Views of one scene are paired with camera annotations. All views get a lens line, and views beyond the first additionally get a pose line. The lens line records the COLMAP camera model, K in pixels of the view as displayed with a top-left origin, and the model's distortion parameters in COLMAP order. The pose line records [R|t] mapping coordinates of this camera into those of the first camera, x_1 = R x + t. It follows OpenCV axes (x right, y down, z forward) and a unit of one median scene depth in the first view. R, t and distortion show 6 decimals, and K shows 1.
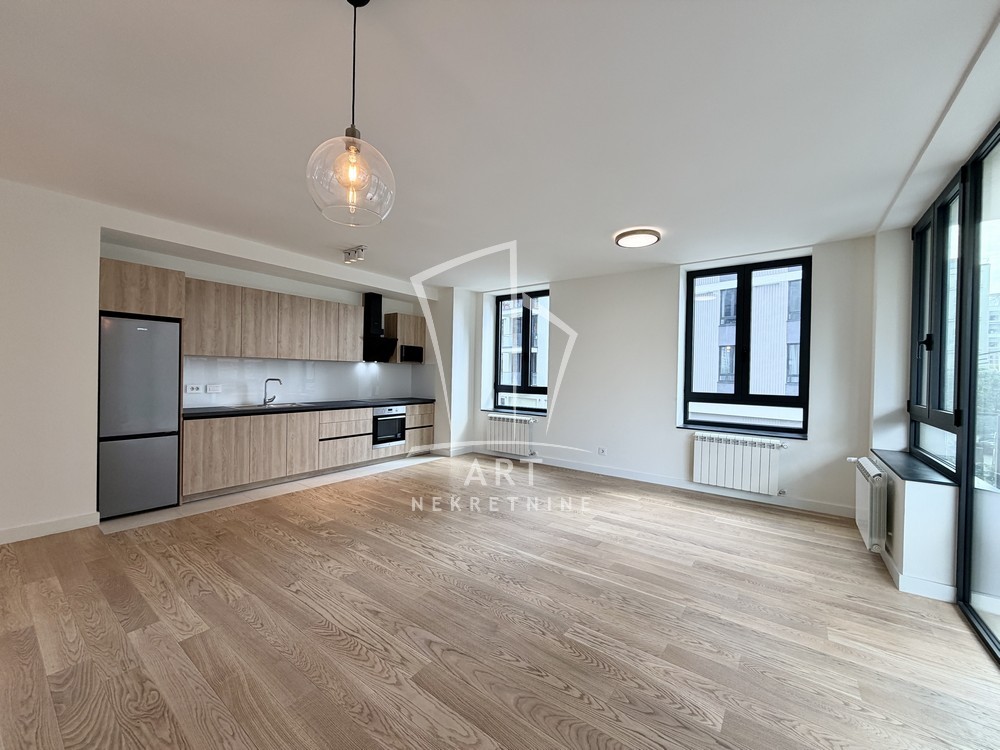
lens RADIAL K [[400.8, 0, 501.7], [0, 400.8, 370.9], [0, 0, 1]] dist [-0.001993, 0.000048]
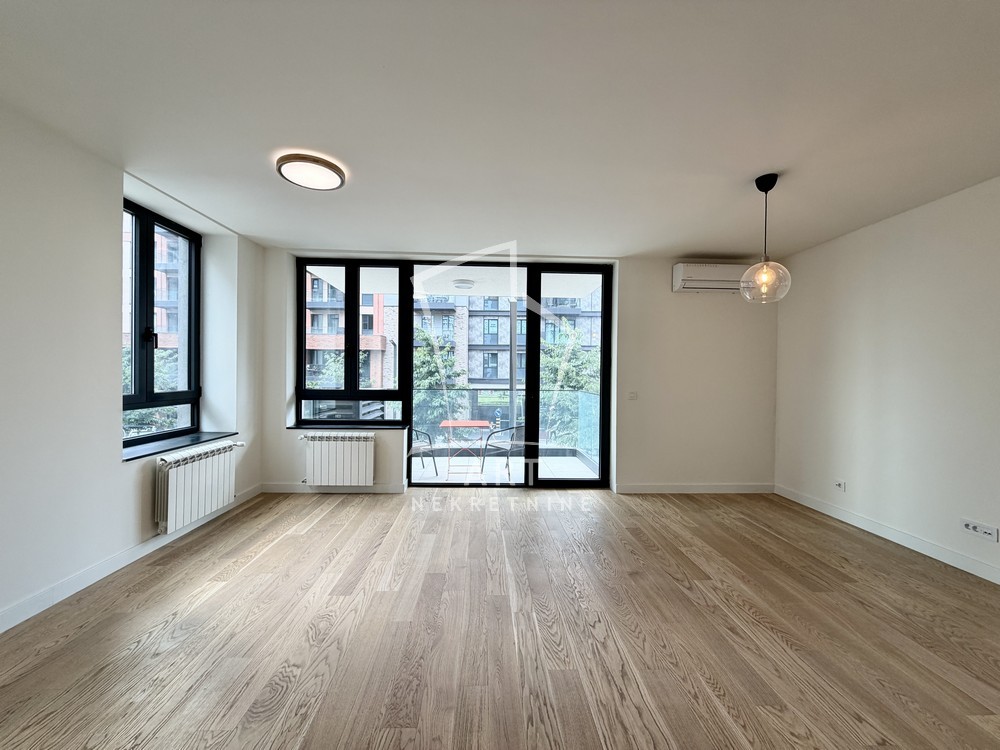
lens RADIAL K [[392.1, 0, 497.1], [0, 392.1, 377.3], [0, 0, 1]] dist [0.000296, 0.000133]
pose [[-0.614788, -0.035410, 0.787897, -0.377725], [-0.028049, 0.999341, 0.023027, -0.004809], [-0.788194, -0.007943, -0.615376, 1.114957]]
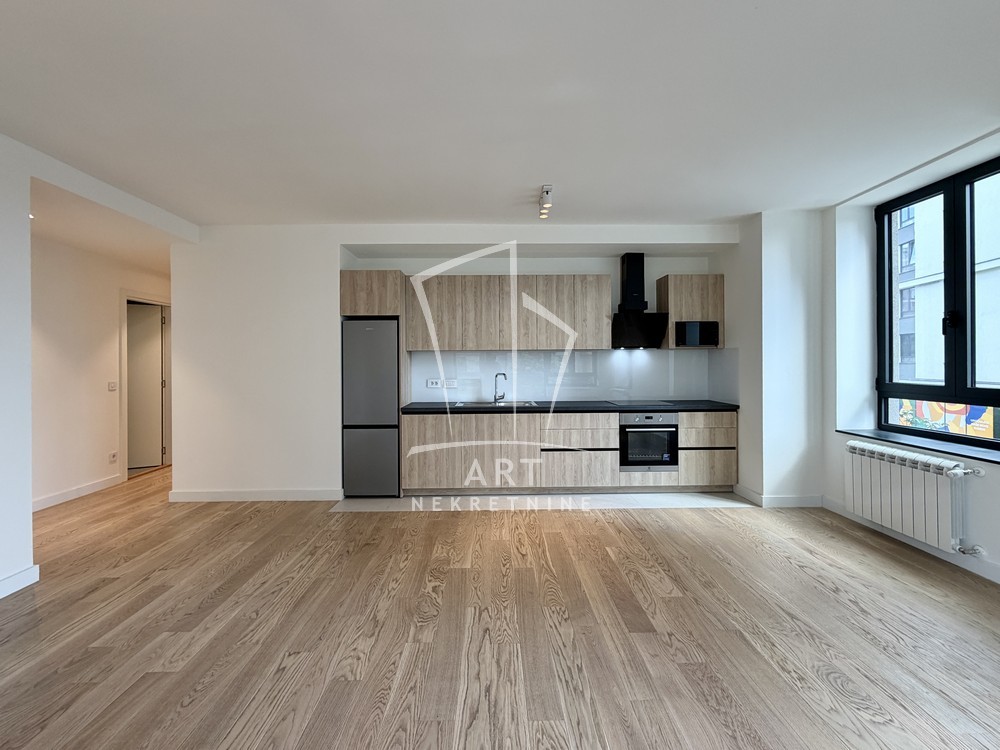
lens RADIAL K [[424.7, 0, 496.7], [0, 424.7, 360.8], [0, 0, 1]] dist [-0.001979, 0.000141]
pose [[0.599053, -0.025365, -0.800307, 0.209927], [0.023136, 0.999629, -0.014364, 0.006545], [0.800375, -0.009912, 0.599418, 0.511413]]
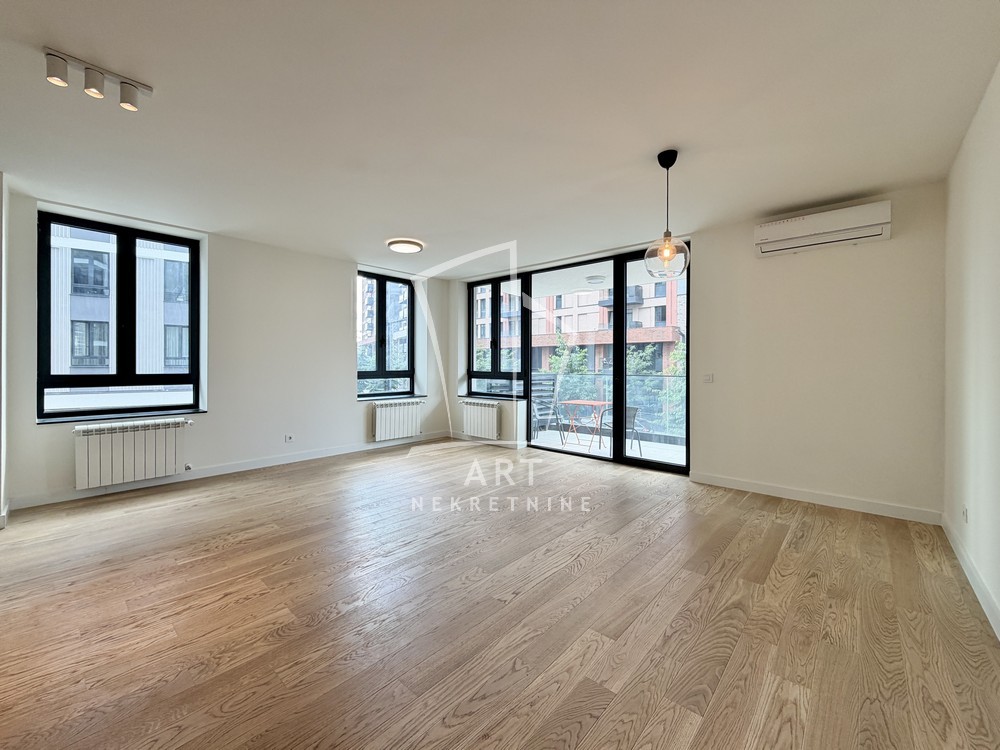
lens RADIAL K [[400.8, 0, 501.7], [0, 400.8, 370.9], [0, 0, 1]] dist [-0.001993, 0.000048]
pose [[0.089260, -0.035551, 0.995374, -0.835010], [-0.008240, 0.999302, 0.036430, 0.008199], [-0.995974, -0.011454, 0.088904, 0.570363]]
